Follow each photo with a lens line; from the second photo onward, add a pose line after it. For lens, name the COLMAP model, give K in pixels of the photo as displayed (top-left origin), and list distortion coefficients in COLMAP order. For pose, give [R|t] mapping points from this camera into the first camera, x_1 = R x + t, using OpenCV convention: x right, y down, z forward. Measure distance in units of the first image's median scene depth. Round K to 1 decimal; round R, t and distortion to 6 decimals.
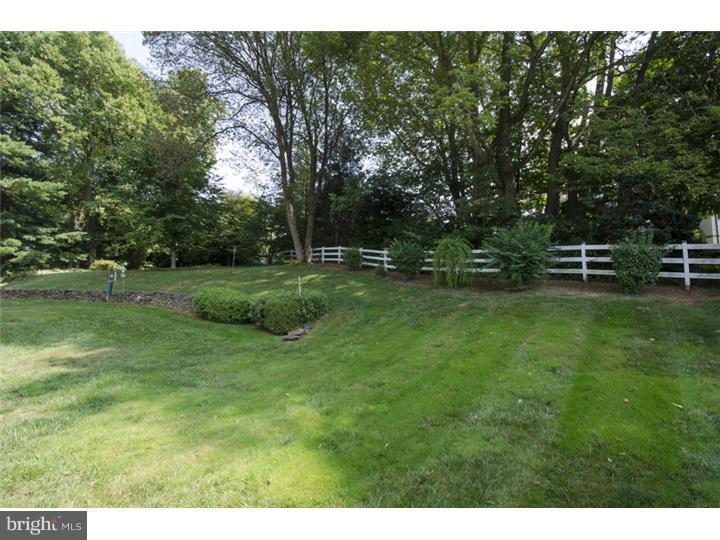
lens RADIAL K [[316.3, 0, 360.0], [0, 316.3, 270.0], [0, 0, 1]] dist [0.021910, -0.021846]
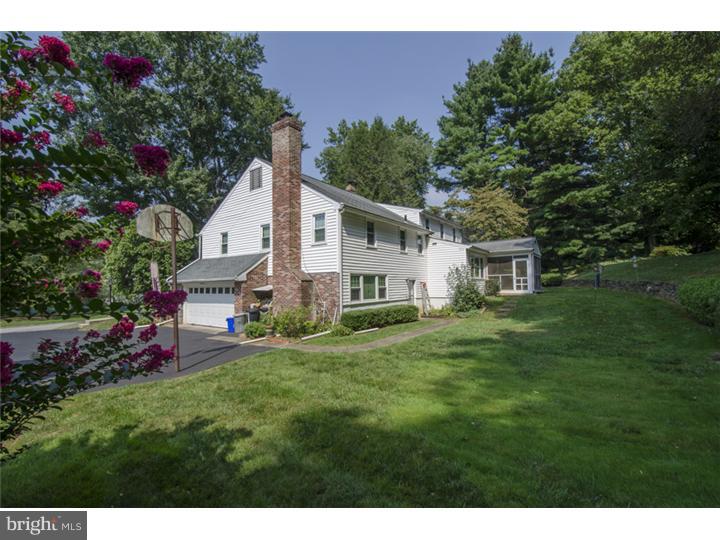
lens RADIAL K [[316.3, 0, 360.0], [0, 316.3, 270.0], [0, 0, 1]] dist [0.021910, -0.021846]
pose [[-0.003558, -0.036221, -0.999337, 0.176901], [0.084897, 0.995725, -0.036392, -0.003315], [0.996383, -0.084970, -0.000468, 0.101305]]
